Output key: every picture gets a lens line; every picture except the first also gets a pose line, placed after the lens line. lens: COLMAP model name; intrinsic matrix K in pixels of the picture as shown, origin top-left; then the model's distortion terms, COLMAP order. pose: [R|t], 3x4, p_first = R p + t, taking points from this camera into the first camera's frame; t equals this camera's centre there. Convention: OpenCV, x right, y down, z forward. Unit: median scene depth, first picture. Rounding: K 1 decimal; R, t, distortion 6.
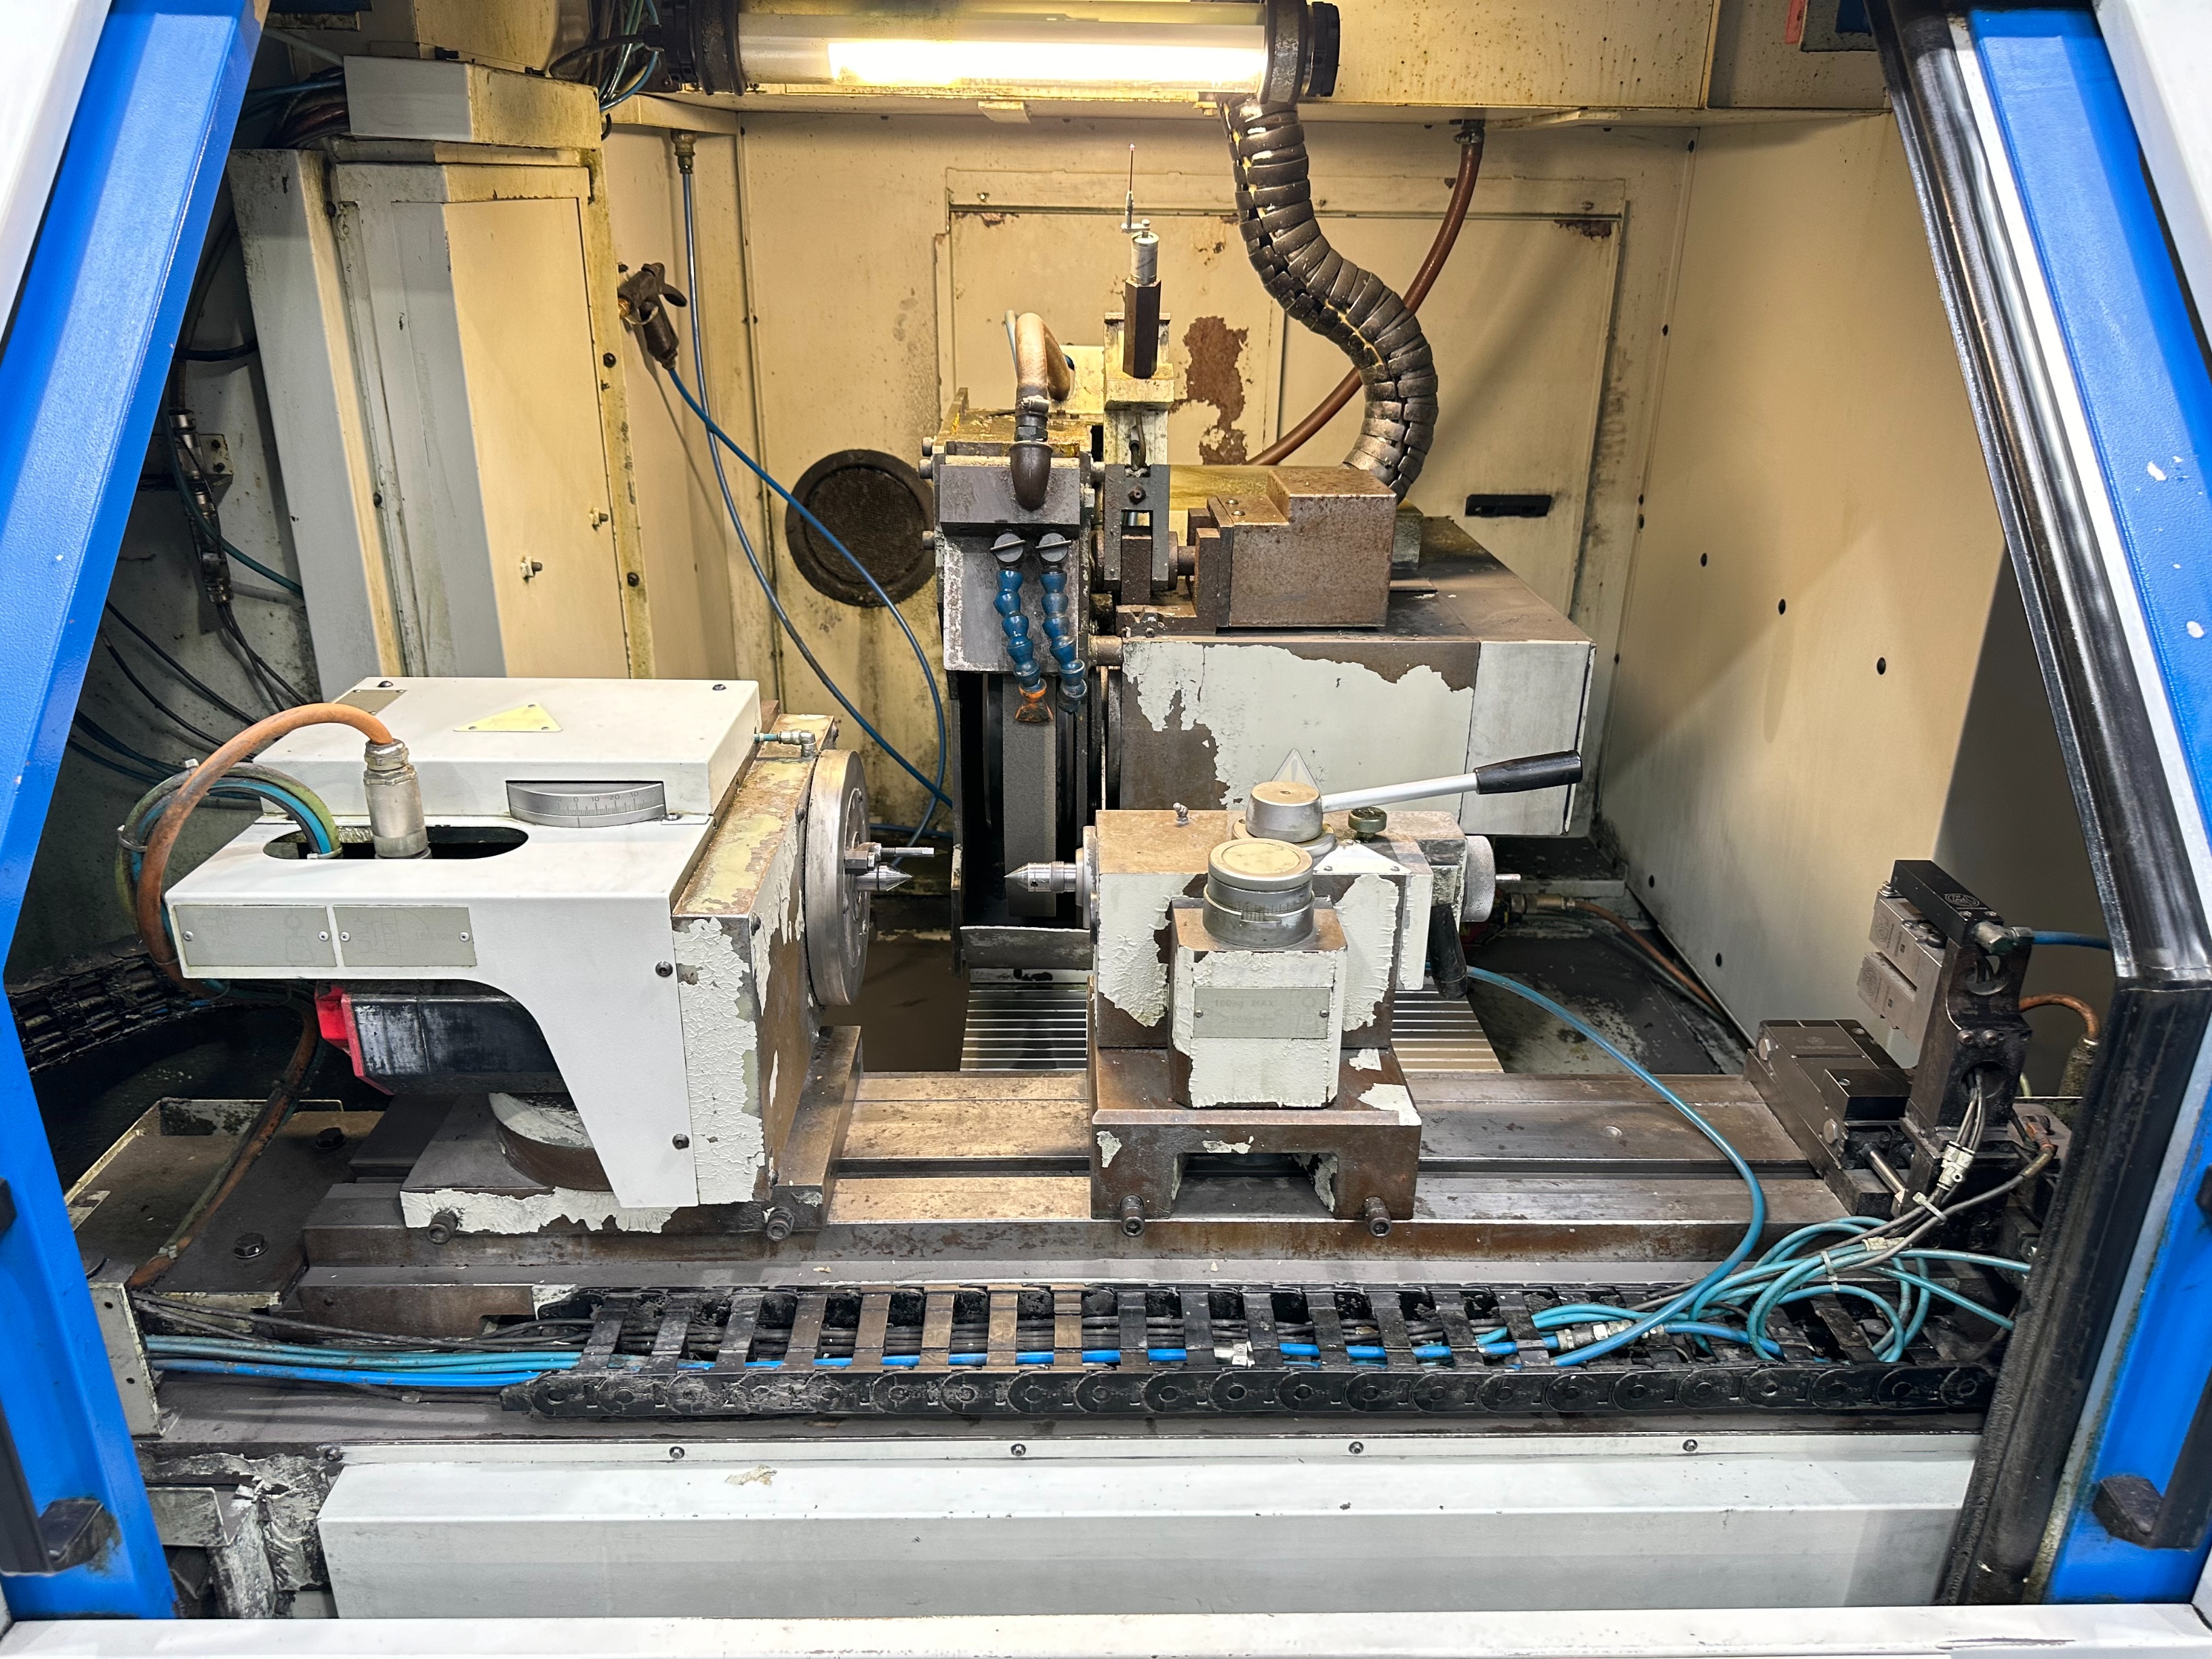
lens RADIAL K [[1624.7, 0, 1120.9], [0, 1624.7, 828.4], [0, 0, 1]] dist [0.027688, -0.056756]
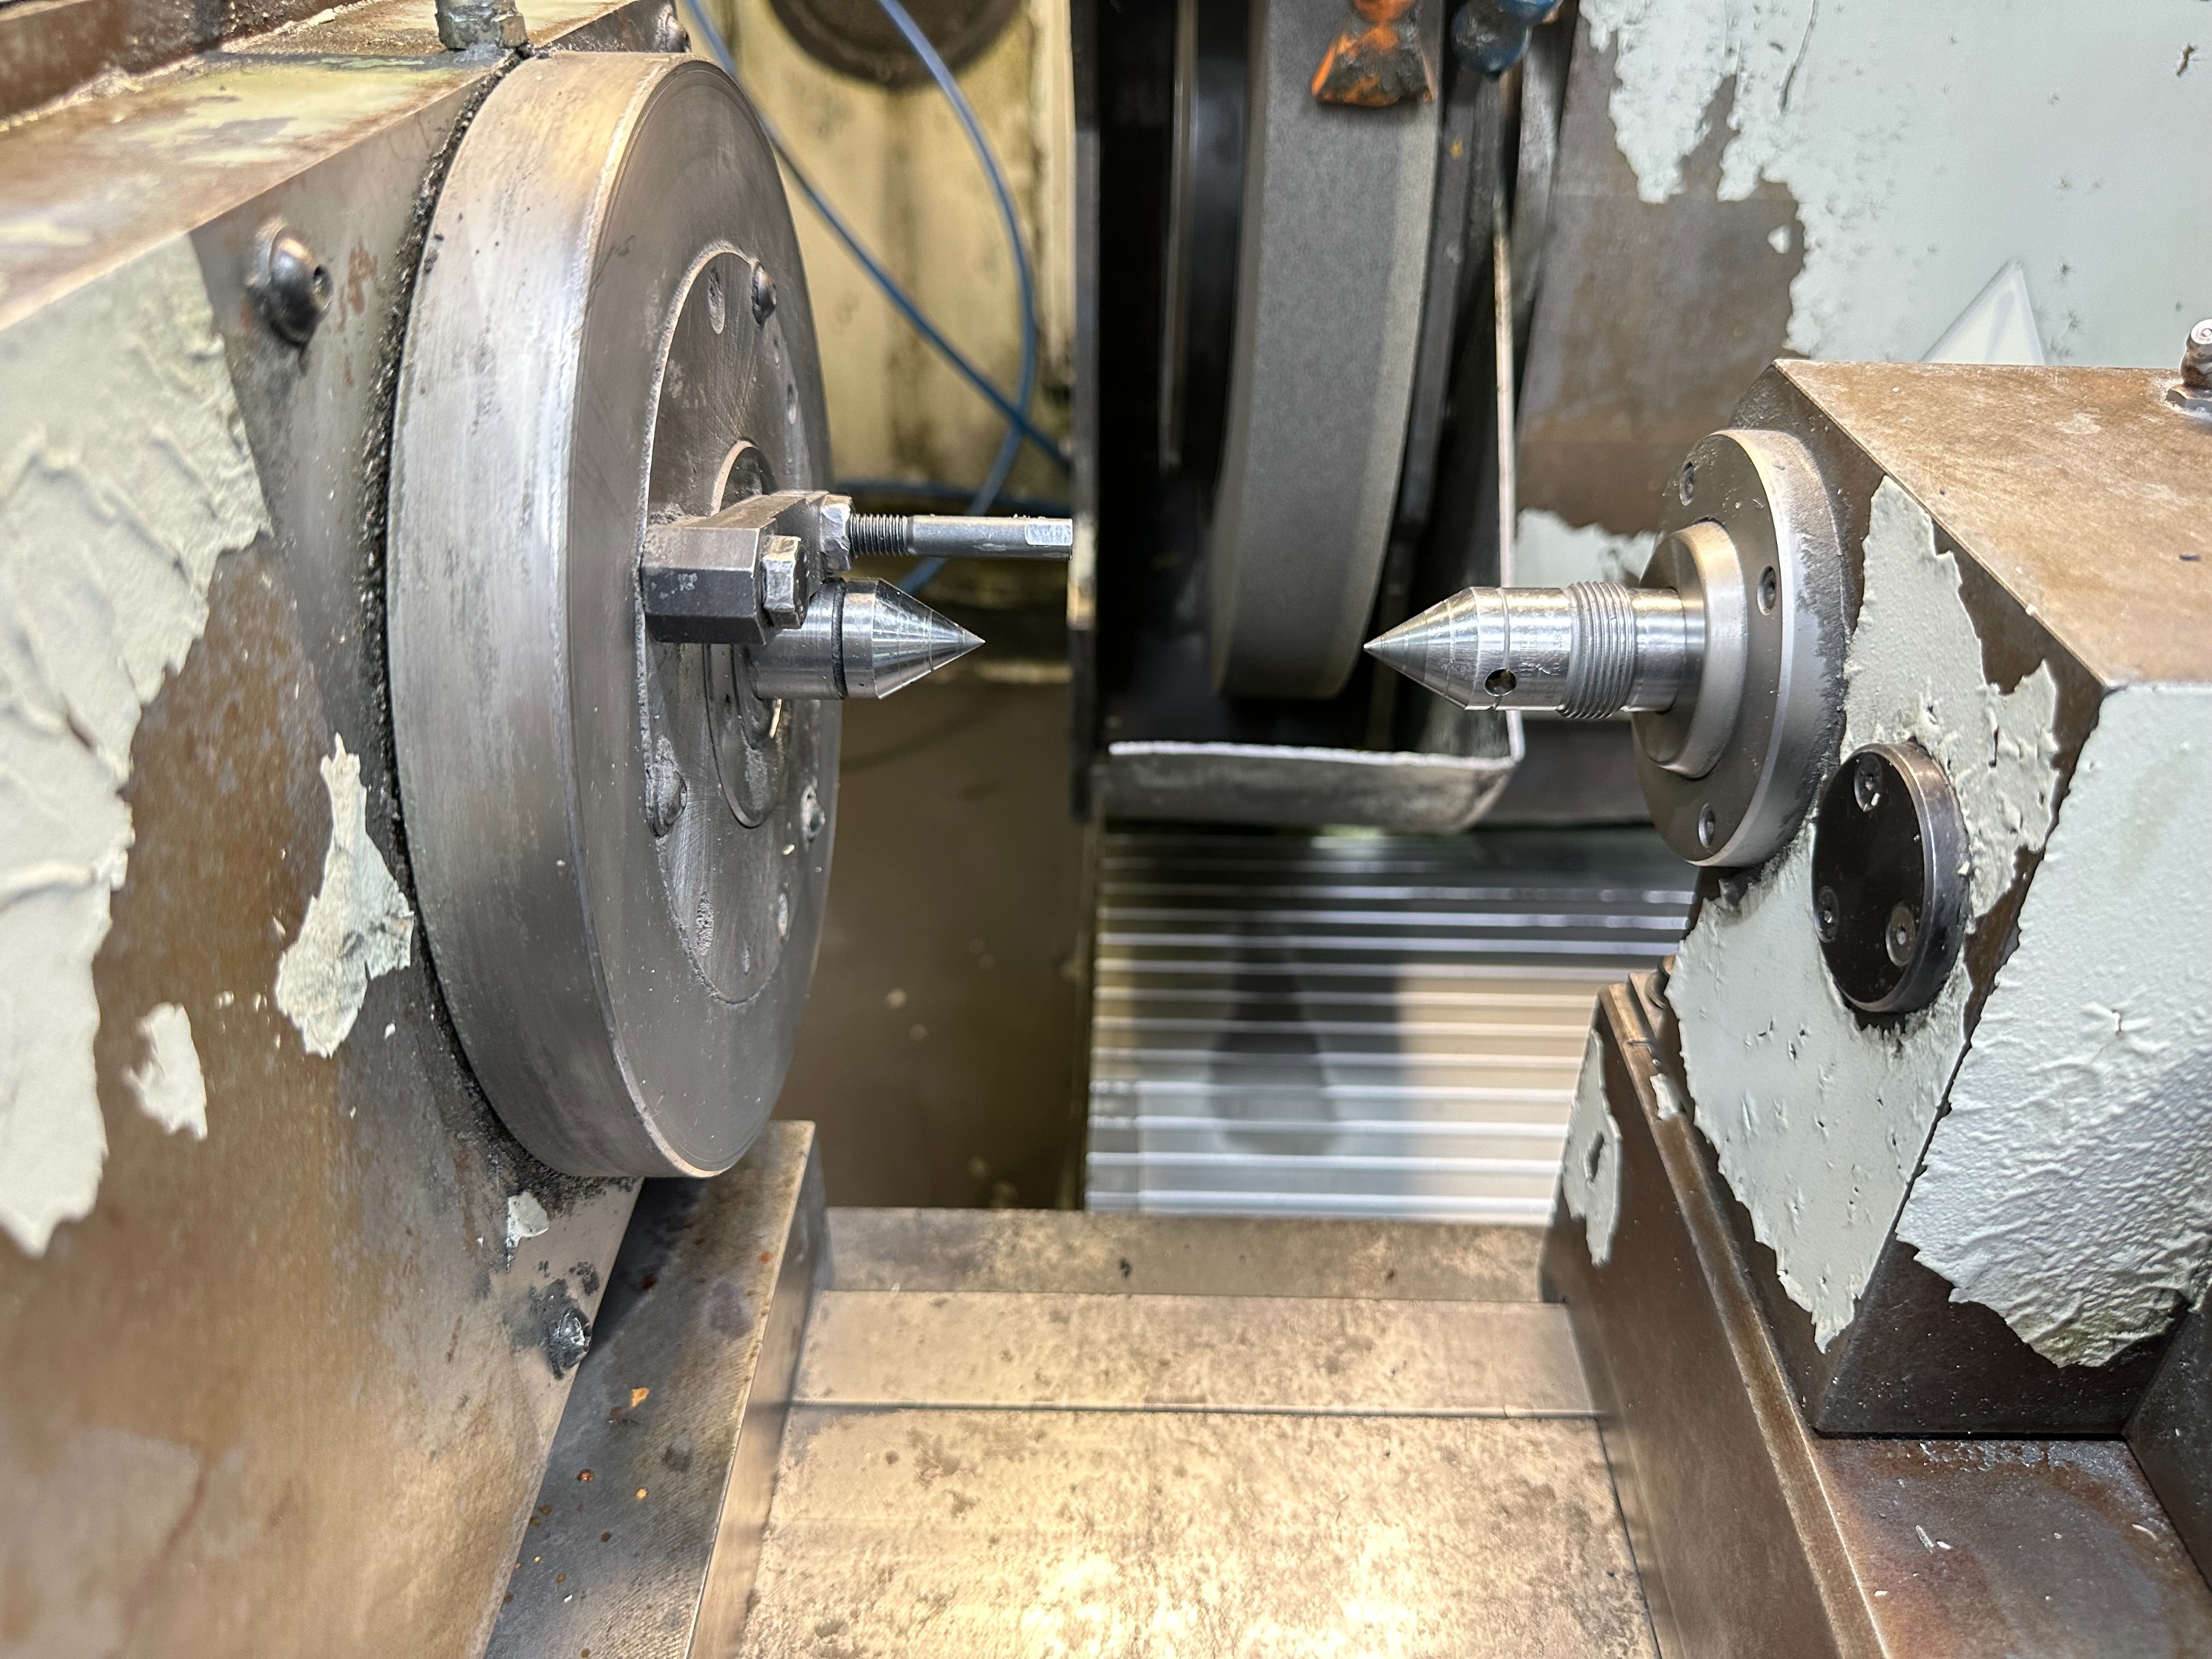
lens RADIAL K [[1624.7, 0, 1105.9], [0, 1624.7, 830.2], [0, 0, 1]] dist [0.027688, -0.056756]
pose [[0.998810, 0.020545, -0.044226, -0.079961], [-0.011581, 0.980909, 0.194121, 0.008508], [0.047370, -0.193377, 0.979980, 0.612366]]
